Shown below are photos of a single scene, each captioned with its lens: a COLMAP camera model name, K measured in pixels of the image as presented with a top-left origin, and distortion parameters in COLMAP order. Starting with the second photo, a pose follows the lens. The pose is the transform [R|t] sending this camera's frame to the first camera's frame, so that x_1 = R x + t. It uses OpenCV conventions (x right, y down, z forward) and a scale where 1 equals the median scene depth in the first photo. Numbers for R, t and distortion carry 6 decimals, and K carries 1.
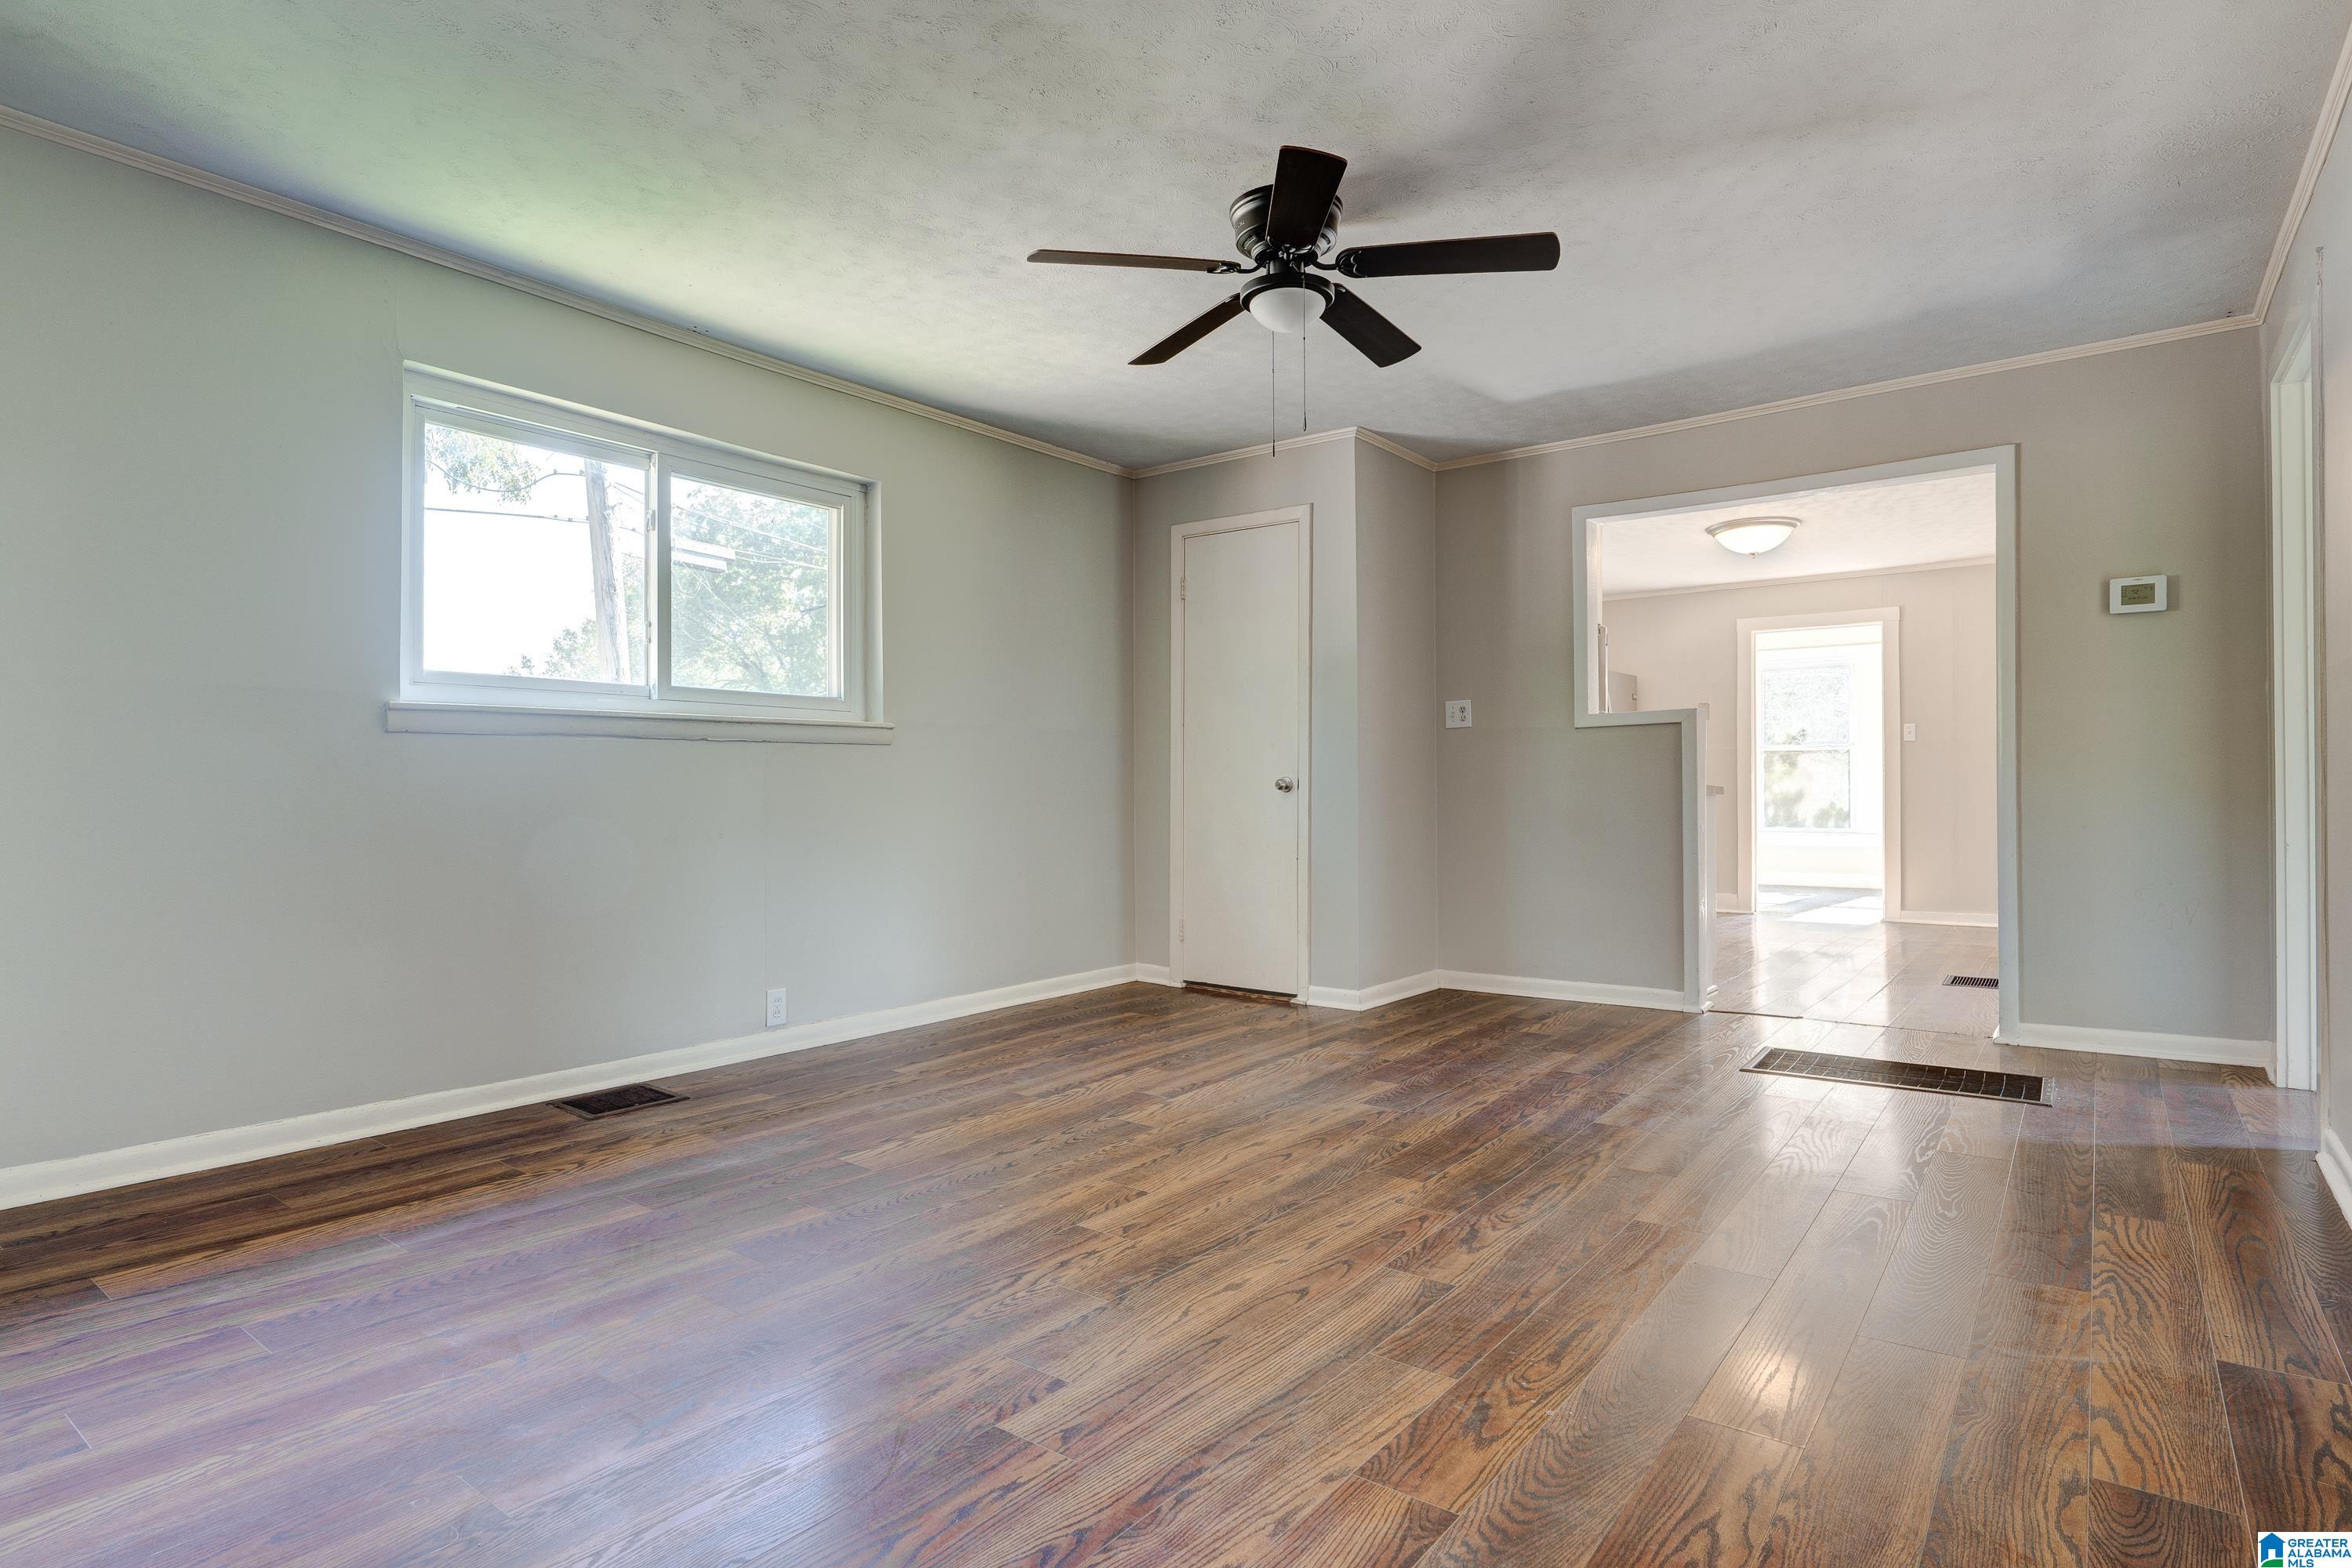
lens RADIAL K [[1217.4, 0, 1188.0], [0, 1217.4, 774.6], [0, 0, 1]] dist [-0.000289, 0.000020]
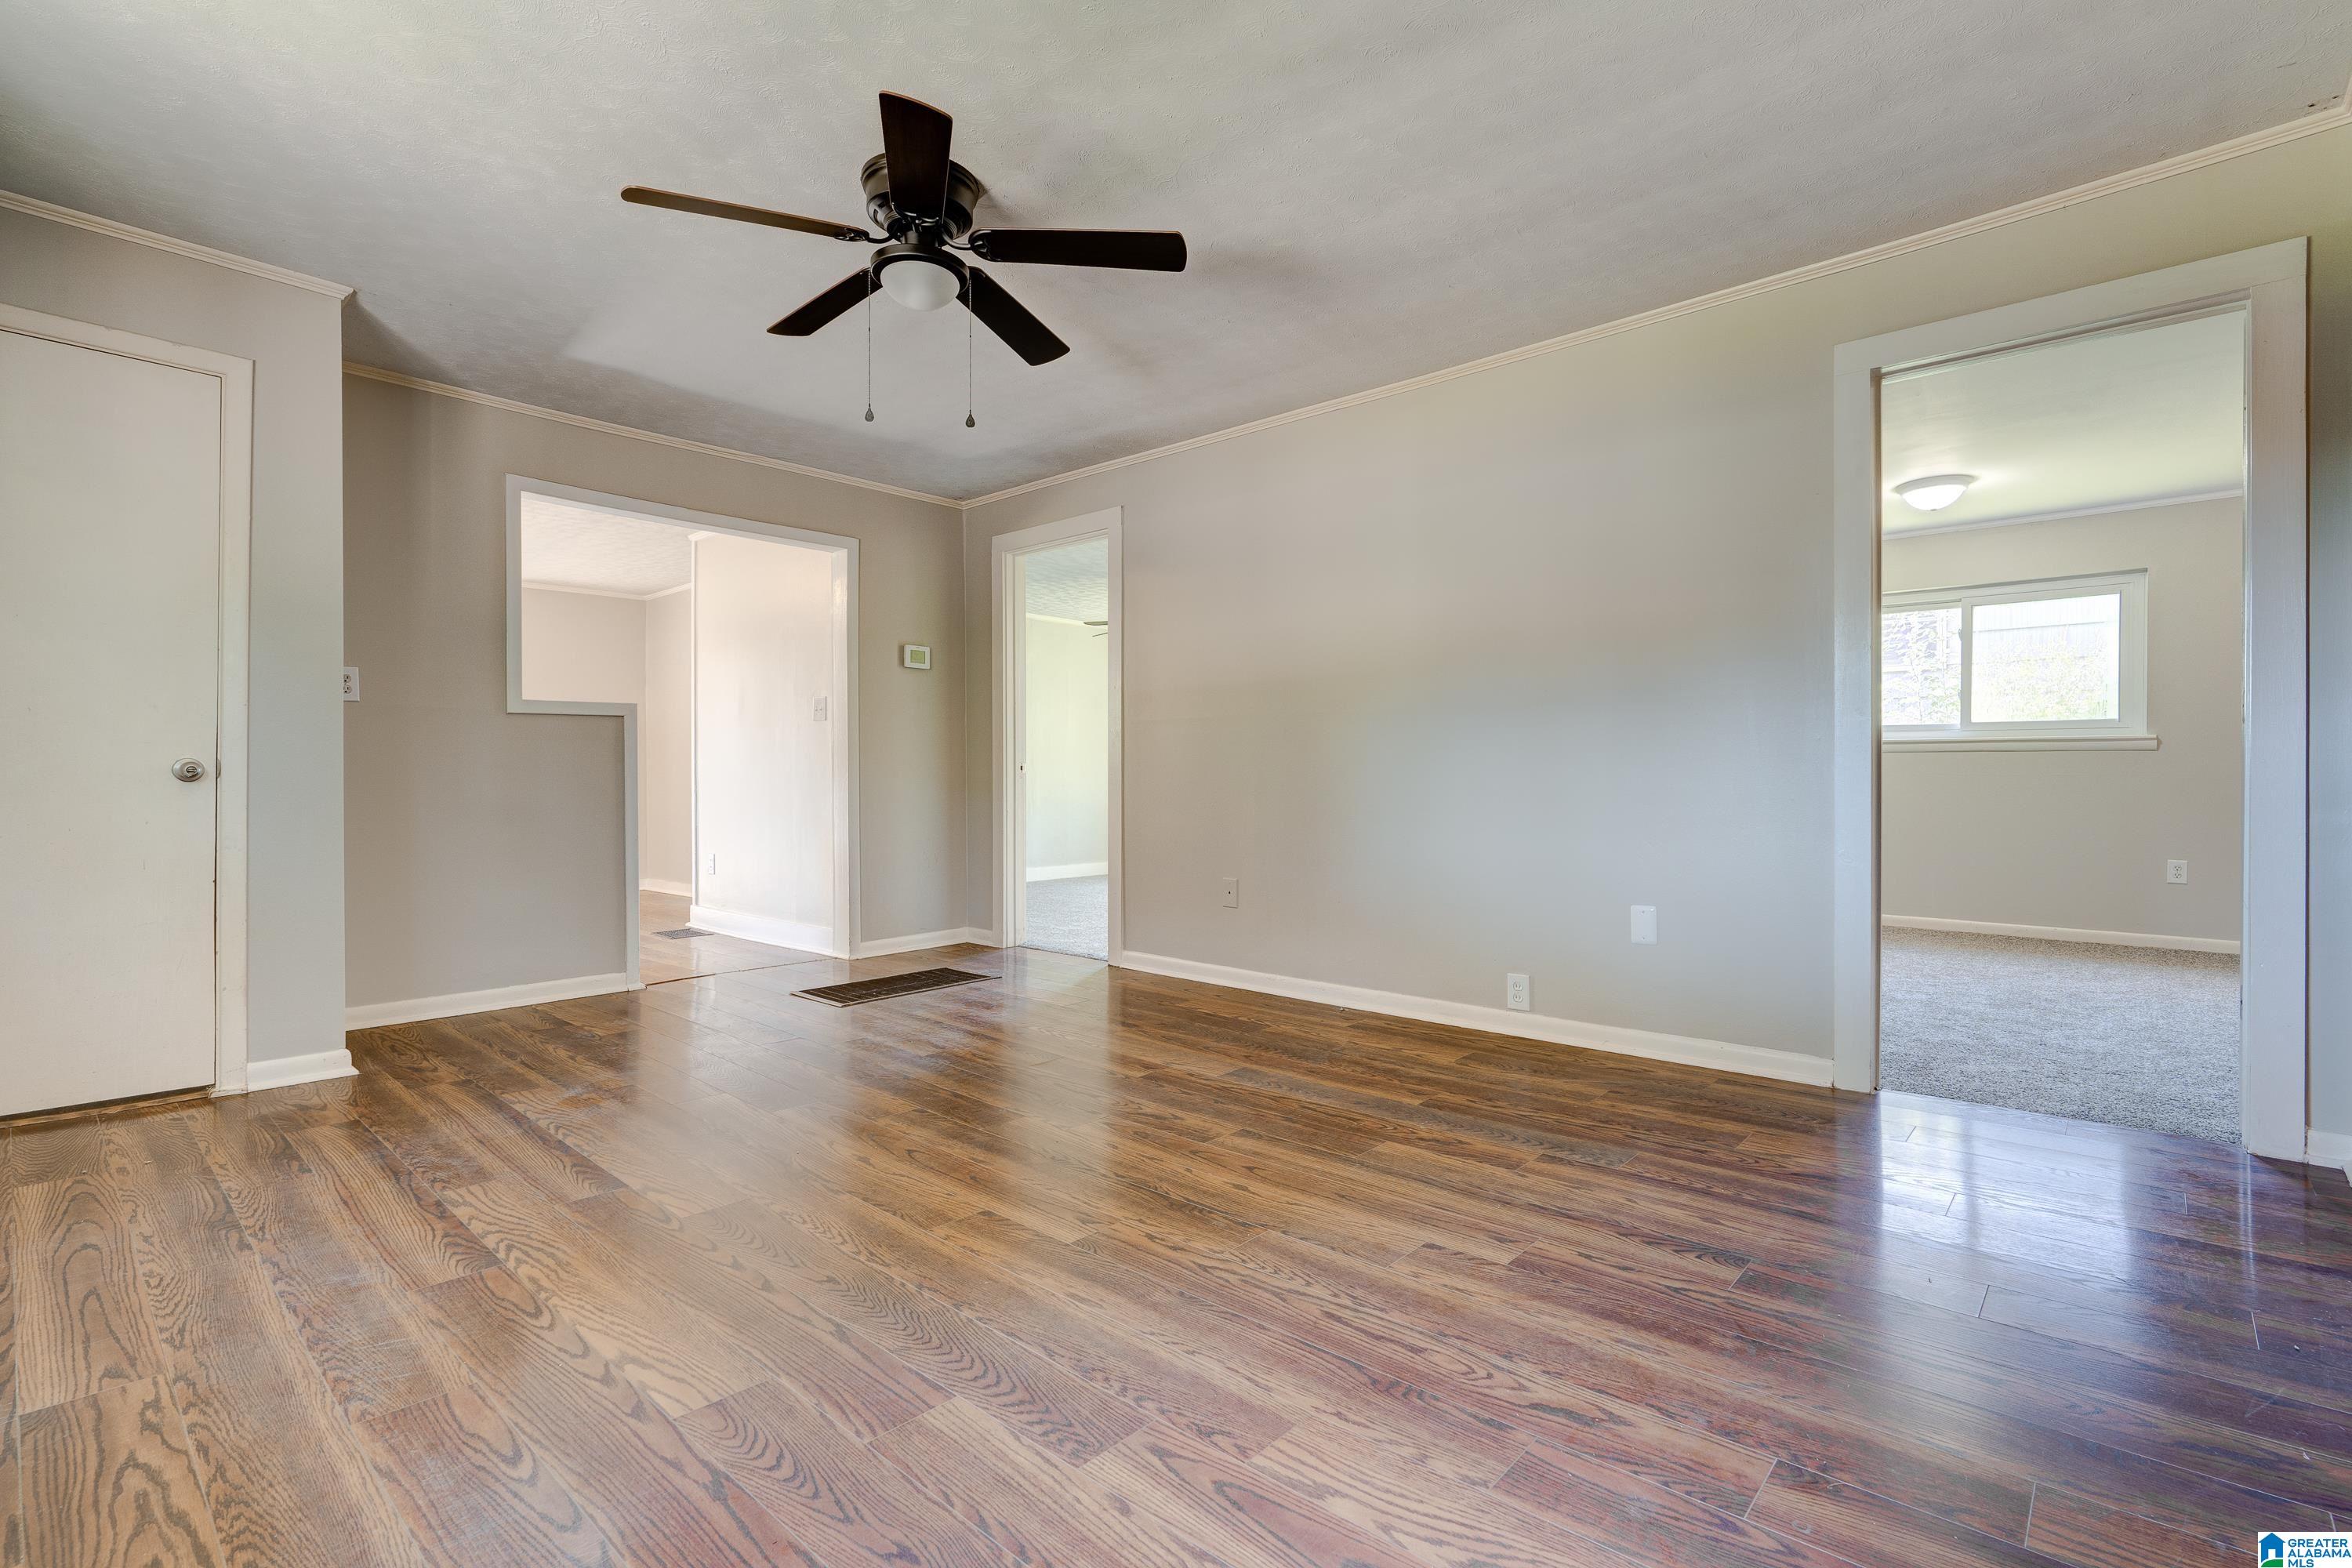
lens RADIAL K [[1071.0, 0, 1176.9], [0, 1071.0, 782.9], [0, 0, 1]] dist [-0.012175, 0.003405]
pose [[0.090466, 0.000856, 0.995899, -0.836094], [-0.012665, 0.999920, 0.000291, 0.015127], [-0.995819, -0.012640, 0.090470, 0.789851]]
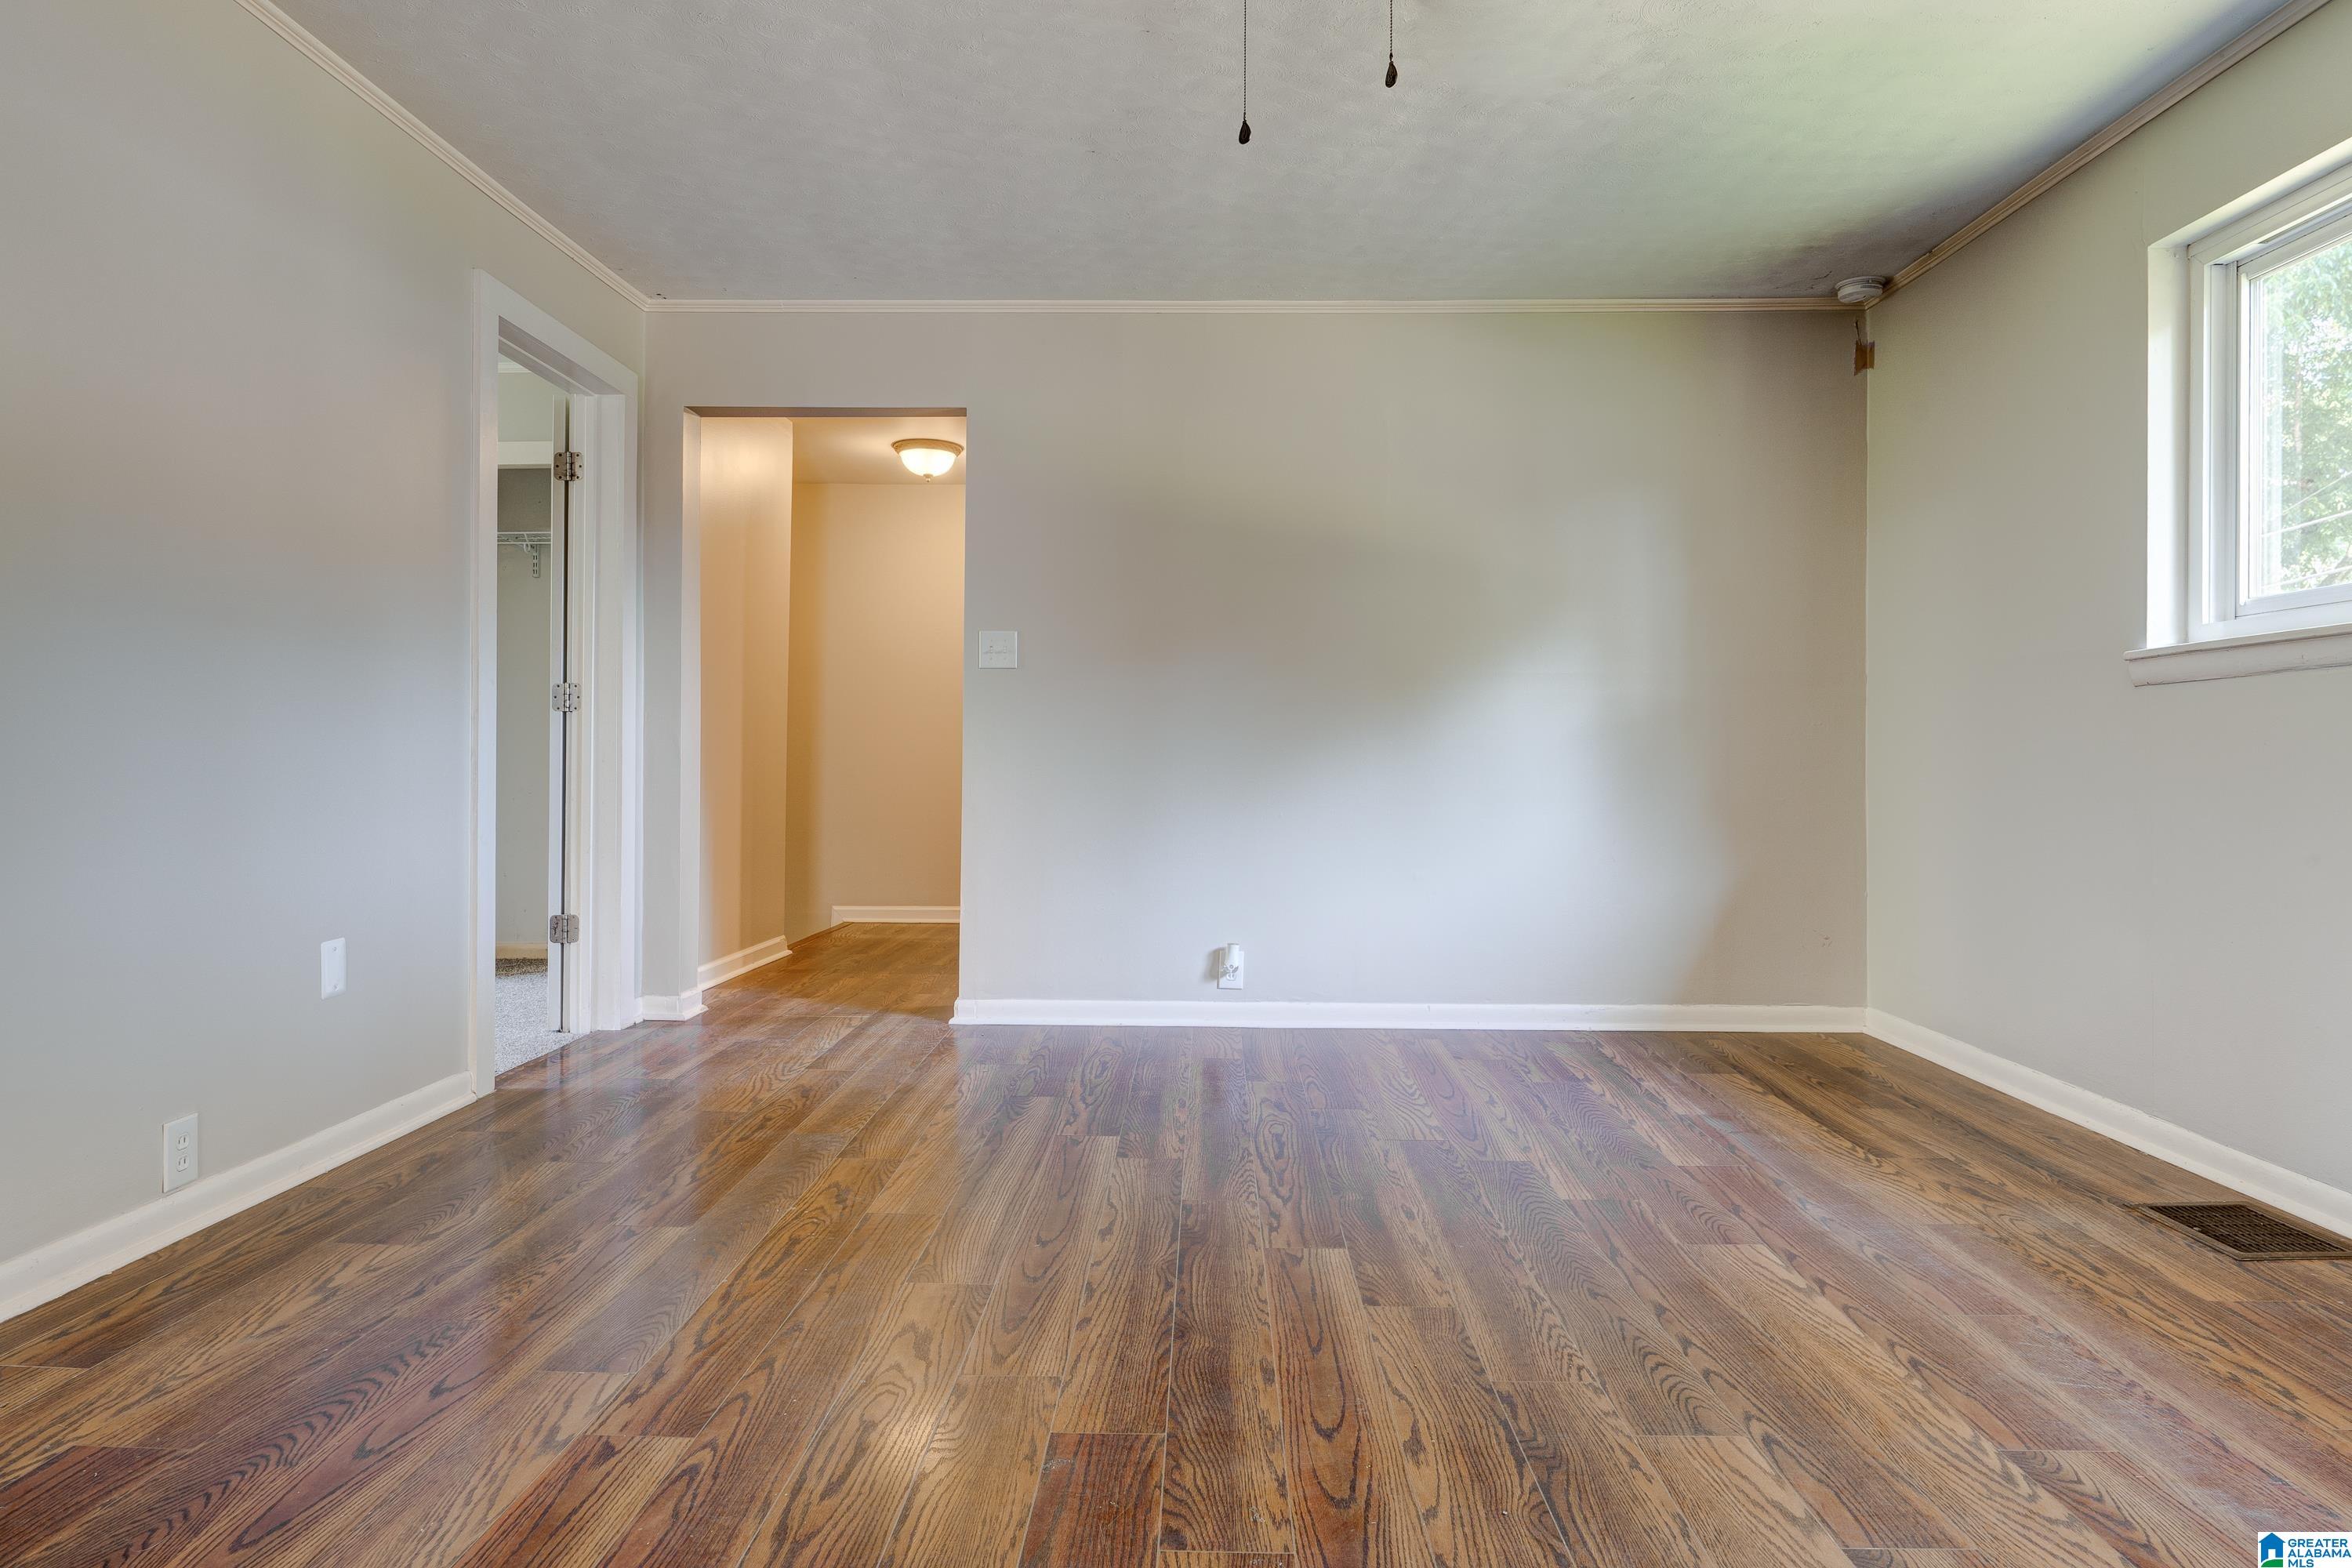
lens RADIAL K [[1335.0, 0, 1181.6], [0, 1335.0, 775.9], [0, 0, 1]] dist [-0.006120, 0.000836]
pose [[-0.812685, 0.006303, -0.582669, 0.523349], [0.005924, 0.999979, 0.002556, 0.024756], [0.582673, -0.001375, -0.812705, 1.593269]]
